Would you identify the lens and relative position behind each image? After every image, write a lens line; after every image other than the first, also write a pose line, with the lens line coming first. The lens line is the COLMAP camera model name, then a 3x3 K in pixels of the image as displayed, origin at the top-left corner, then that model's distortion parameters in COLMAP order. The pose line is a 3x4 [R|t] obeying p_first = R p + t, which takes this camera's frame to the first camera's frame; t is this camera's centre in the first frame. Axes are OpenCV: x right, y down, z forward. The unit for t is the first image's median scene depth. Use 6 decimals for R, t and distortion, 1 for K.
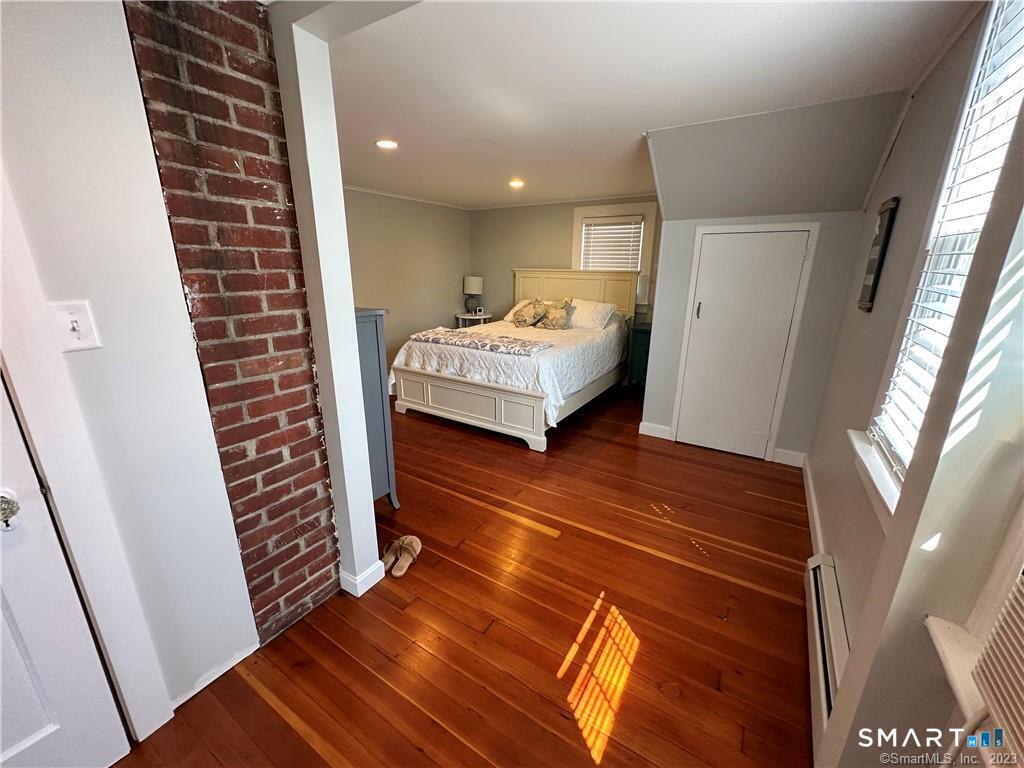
lens RADIAL K [[407.6, 0, 510.9], [0, 407.6, 384.8], [0, 0, 1]] dist [-0.016170, -0.000107]
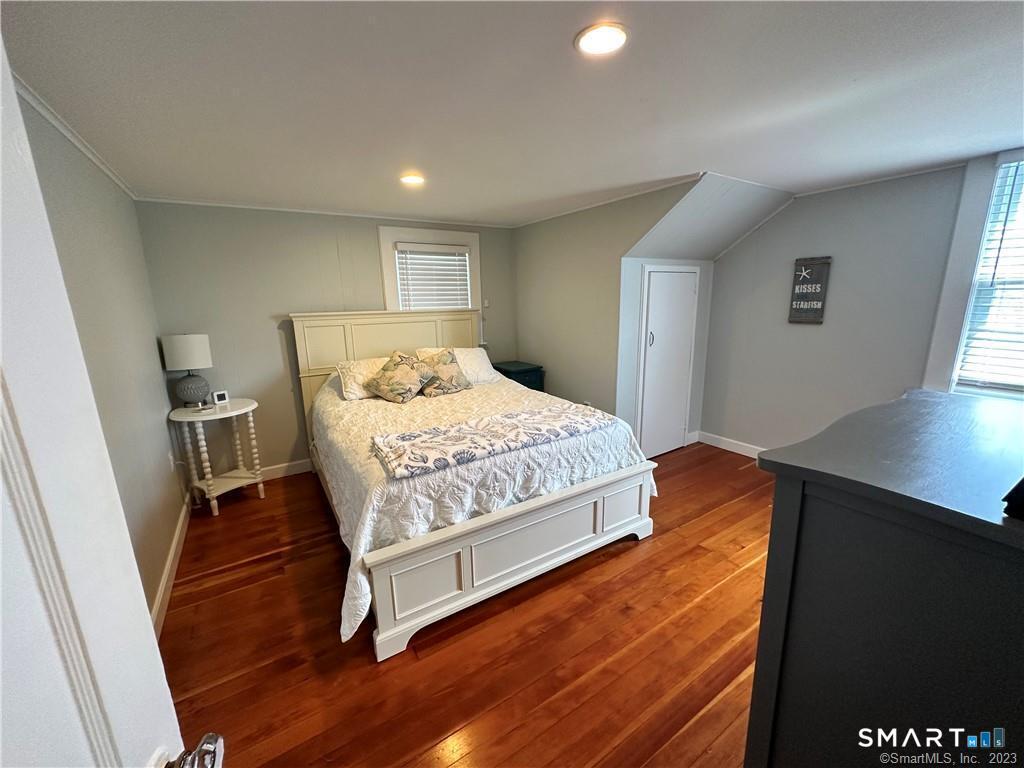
lens RADIAL K [[407.6, 0, 512.5], [0, 407.6, 382.8], [0, 0, 1]] dist [-0.016170, -0.000107]
pose [[0.425823, -0.199683, 0.882497, -0.570550], [0.277440, 0.957176, 0.082711, -0.217471], [-0.861221, 0.209620, 0.462988, 0.685763]]
